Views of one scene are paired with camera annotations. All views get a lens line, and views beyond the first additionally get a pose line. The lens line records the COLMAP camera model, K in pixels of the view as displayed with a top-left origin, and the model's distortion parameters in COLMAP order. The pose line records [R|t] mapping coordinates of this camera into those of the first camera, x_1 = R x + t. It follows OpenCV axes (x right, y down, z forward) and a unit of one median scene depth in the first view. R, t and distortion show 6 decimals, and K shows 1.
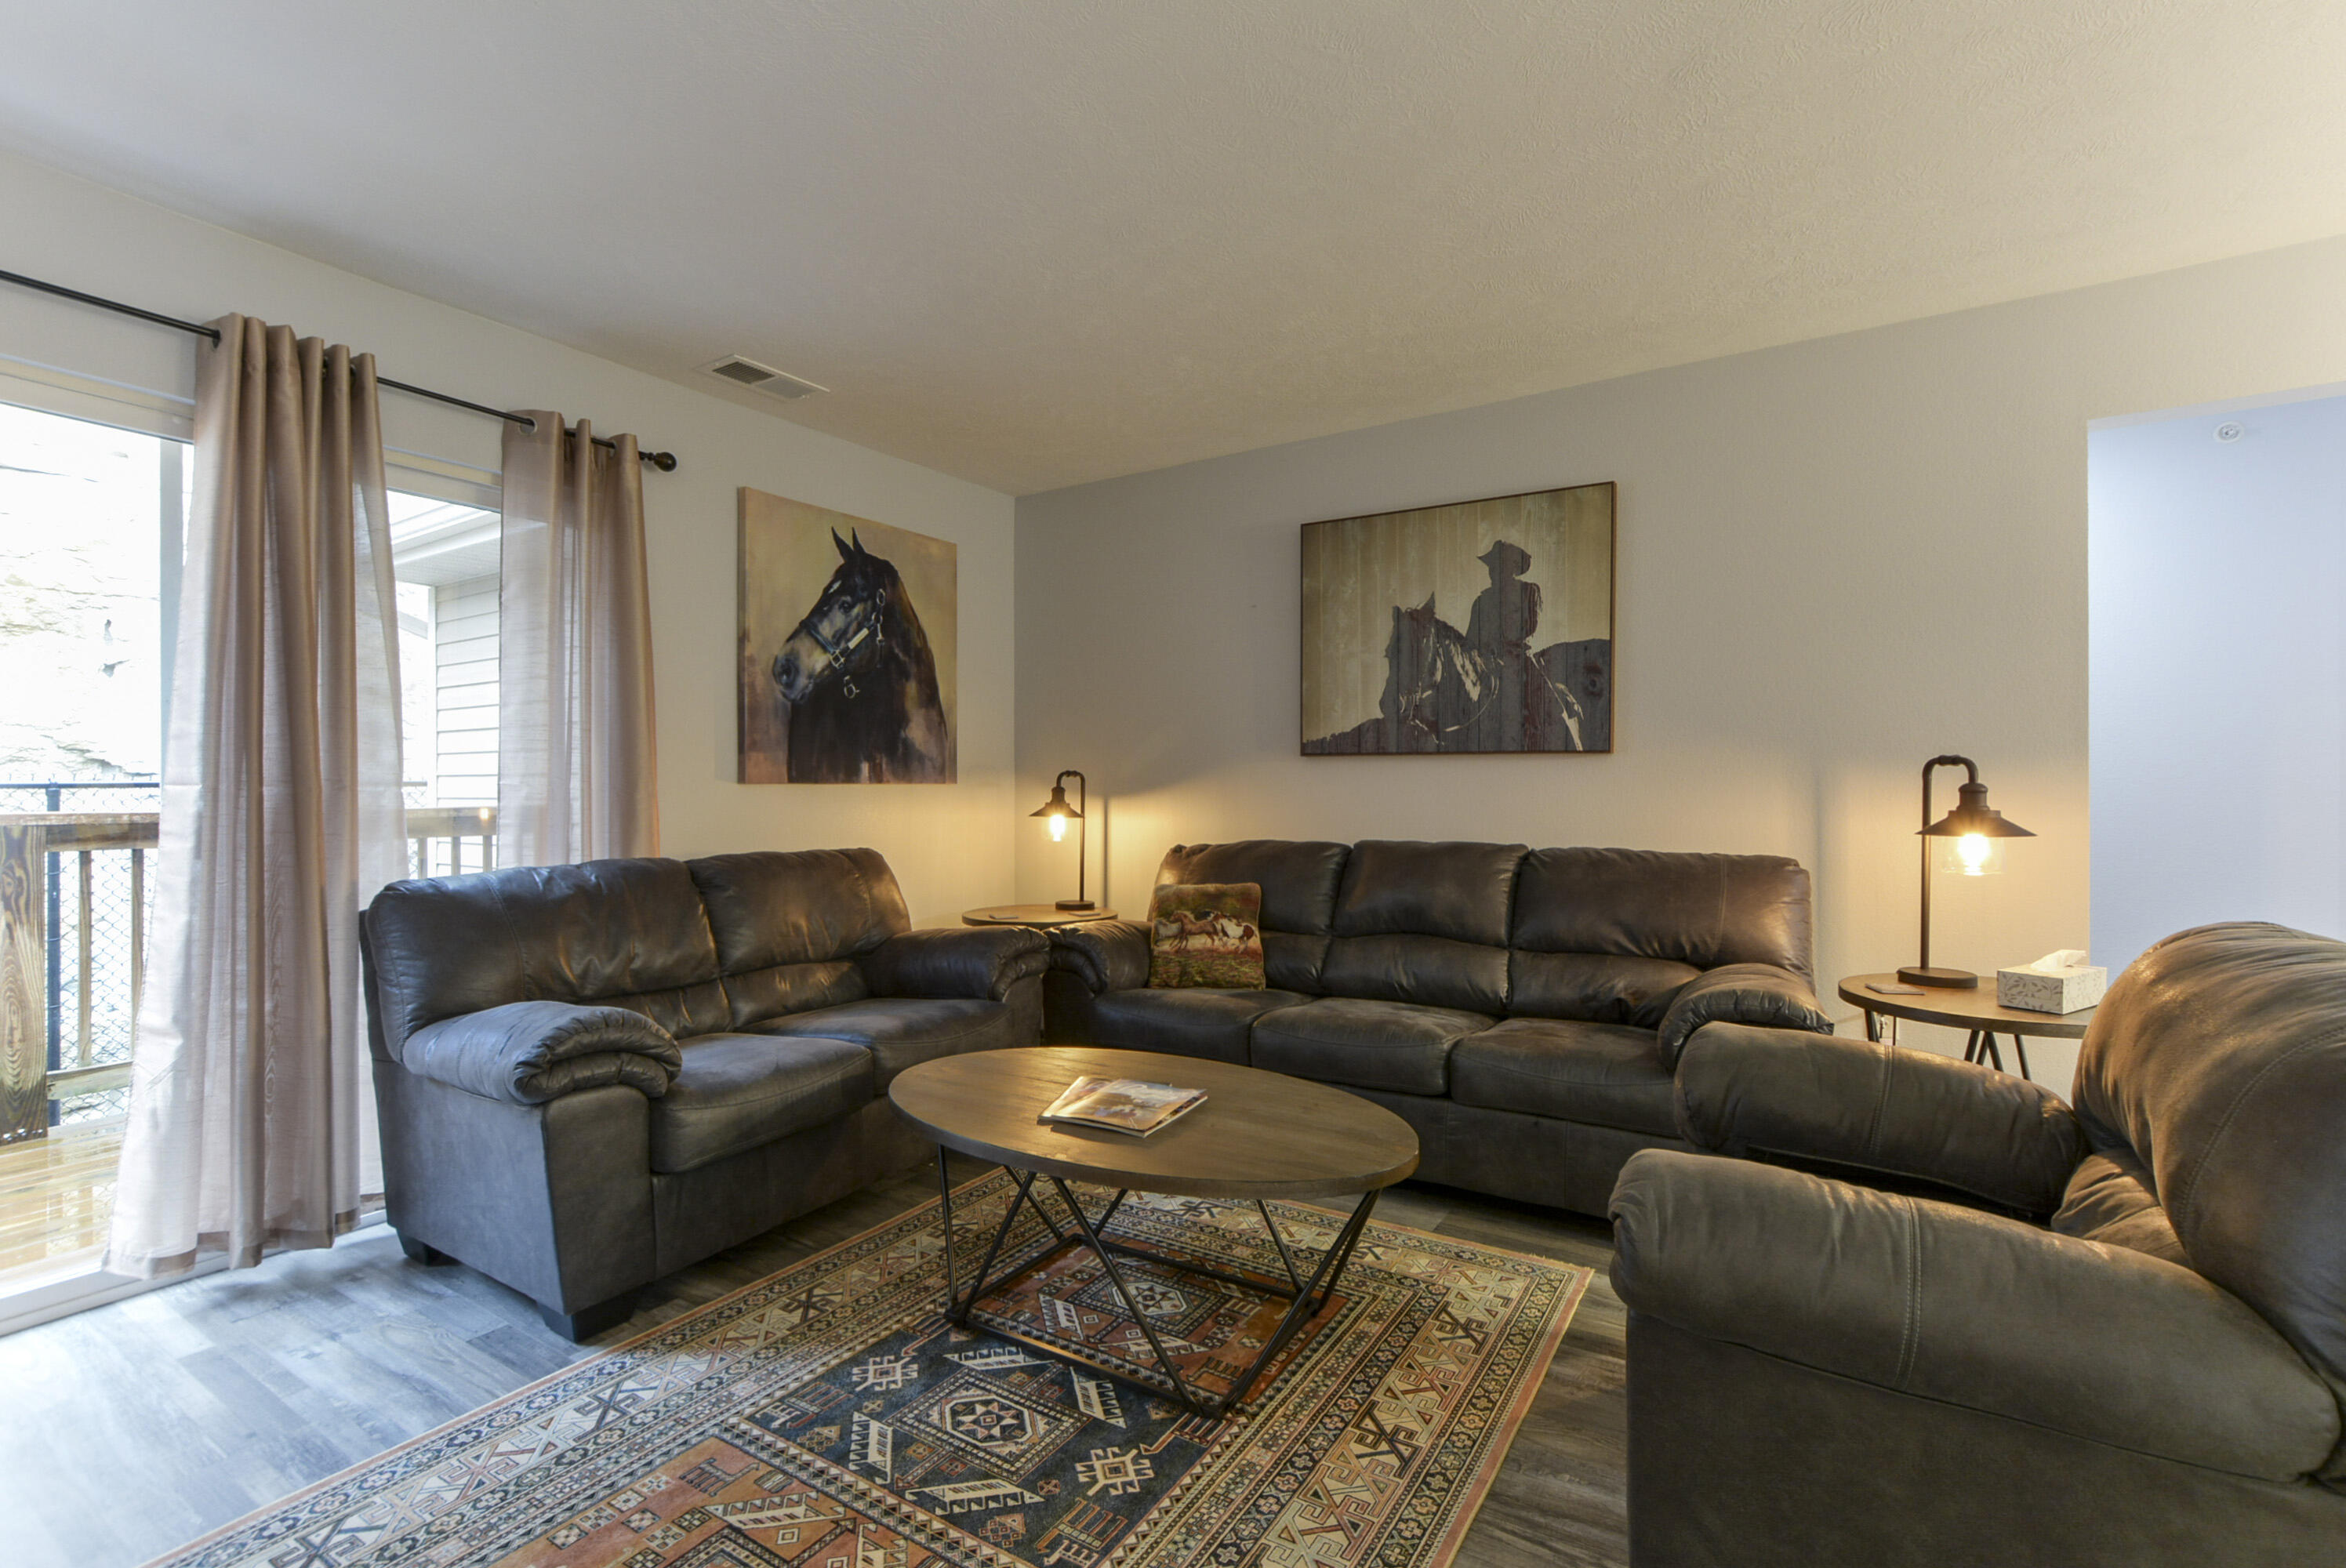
lens RADIAL K [[1044.9, 0, 1166.2], [0, 1044.9, 796.5], [0, 0, 1]] dist [-0.020026, 0.000375]
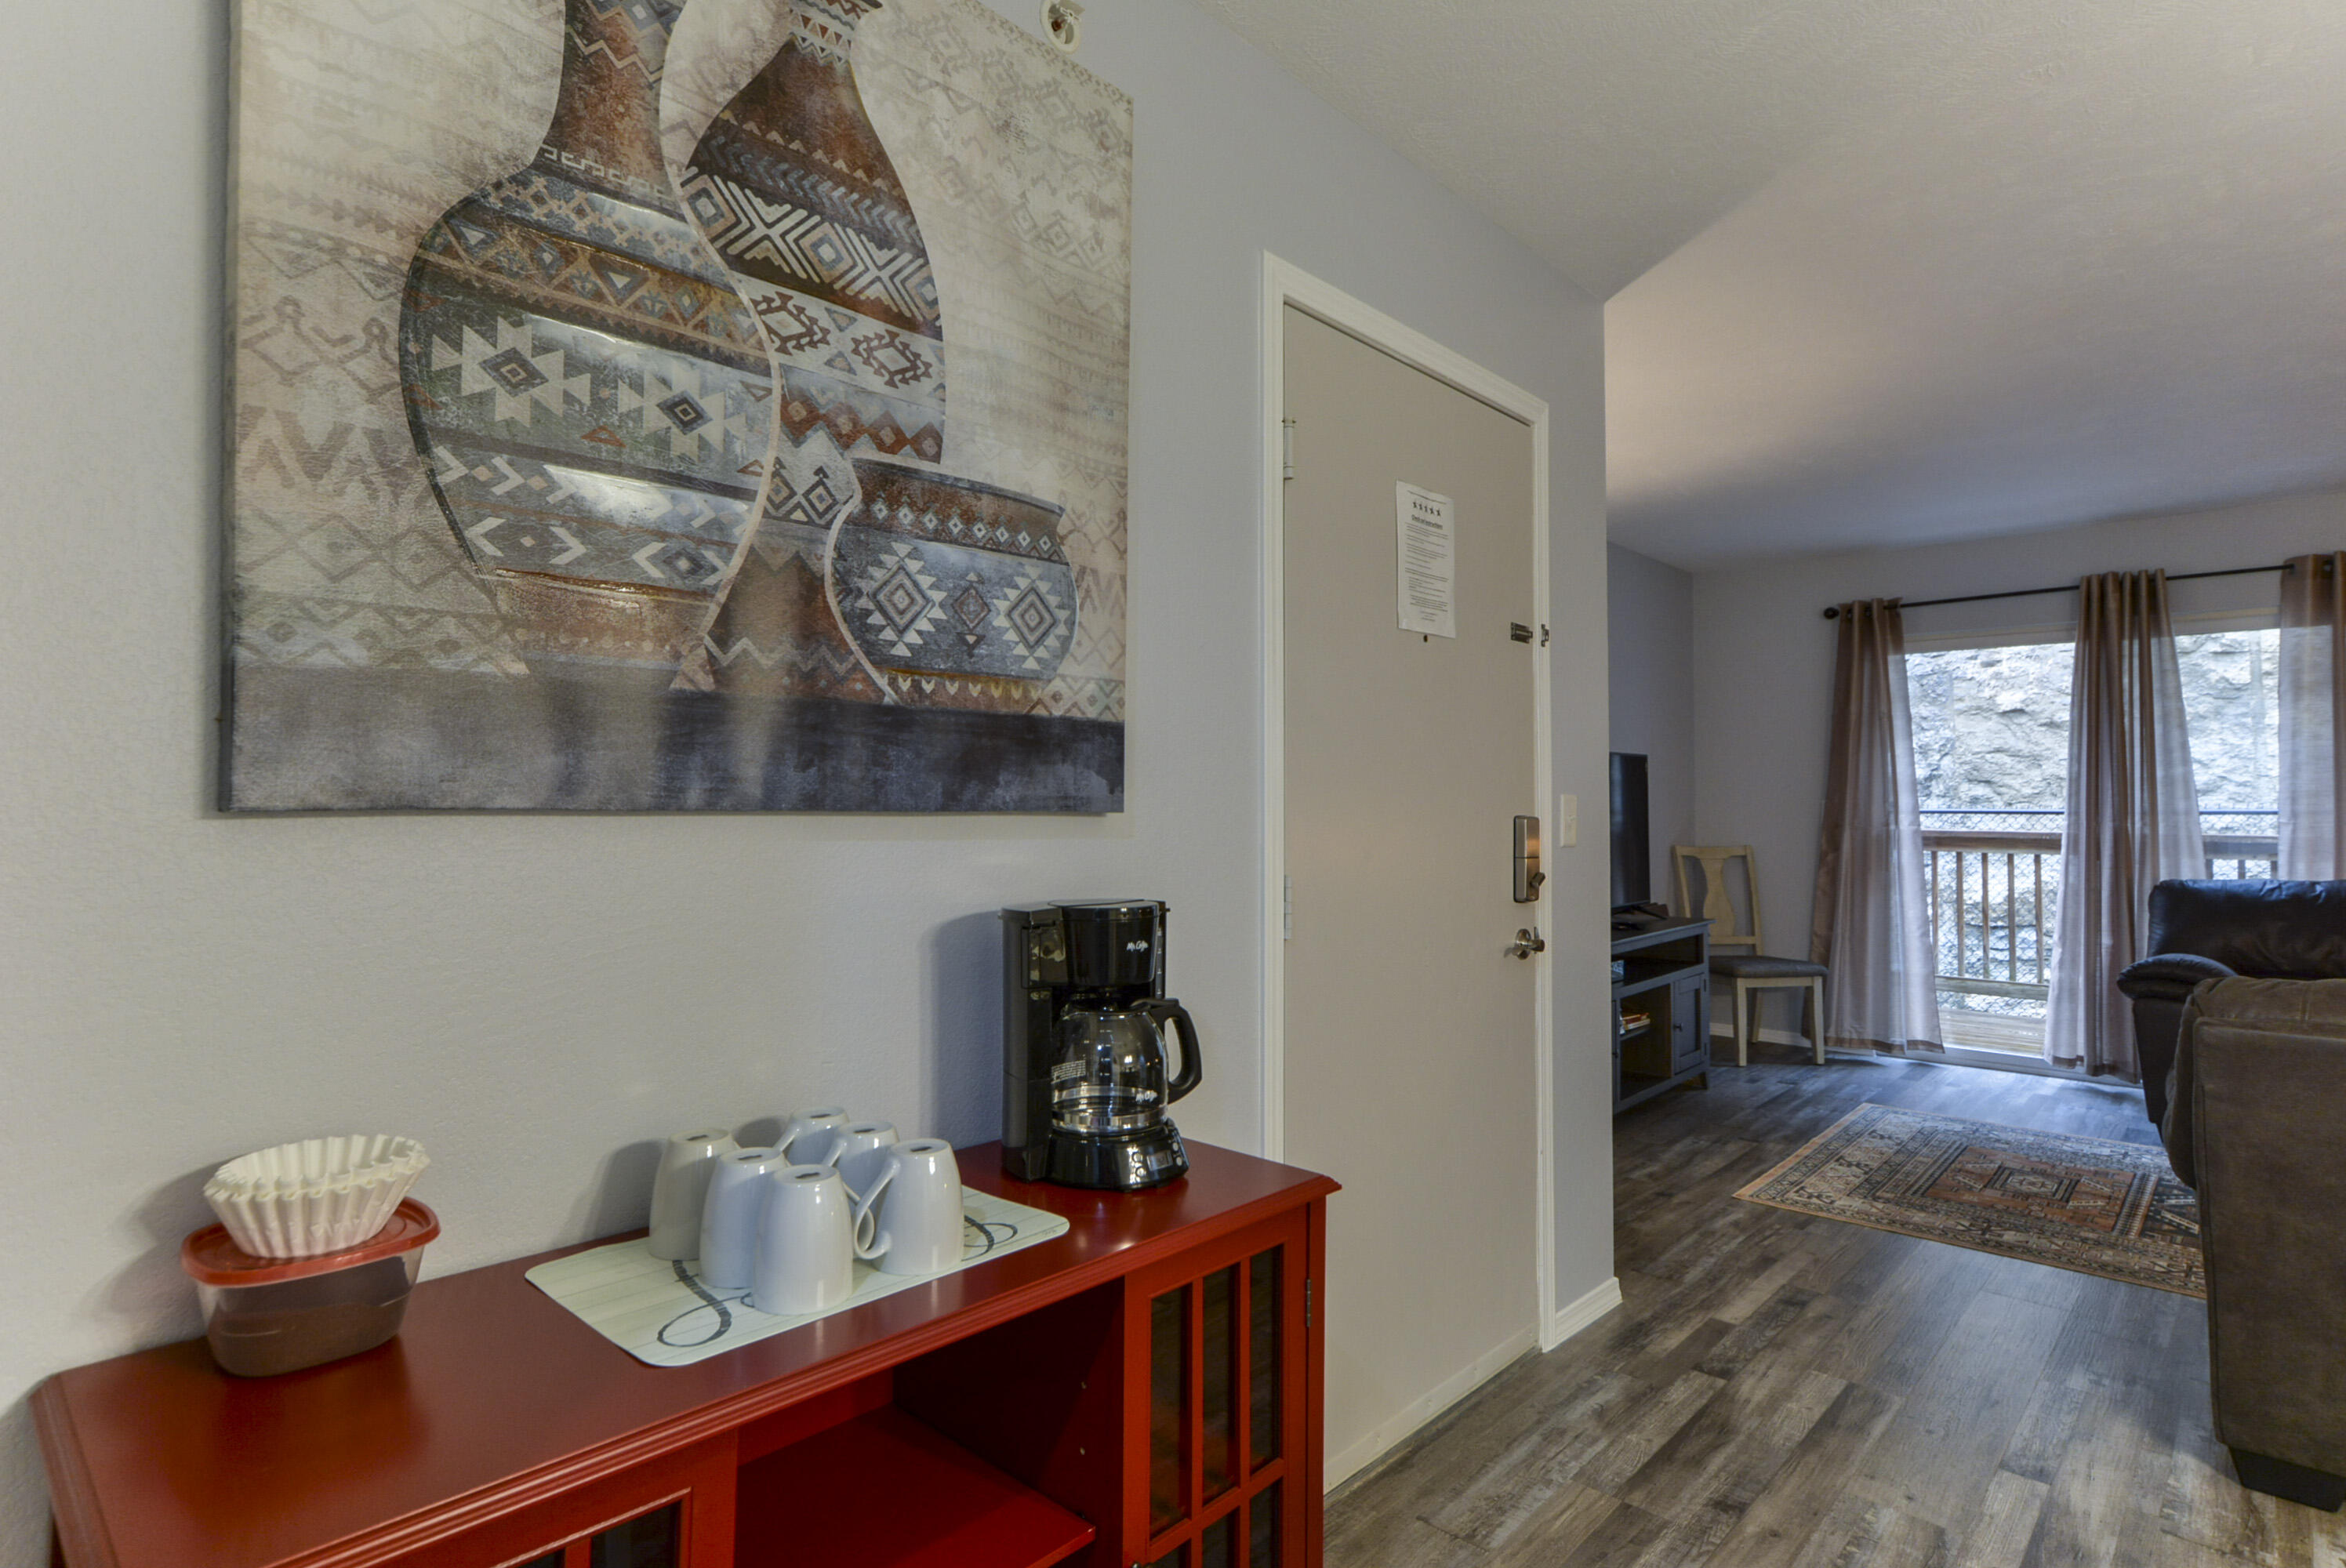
lens RADIAL K [[1200.4, 0, 1175.0], [0, 1200.4, 773.9], [0, 0, 1]] dist [0.000706, 0.000518]
pose [[-0.178591, -0.021798, -0.983682, 1.056532], [-0.006609, 0.999759, -0.020954, -0.028154], [0.983901, 0.002759, -0.178692, -0.173003]]
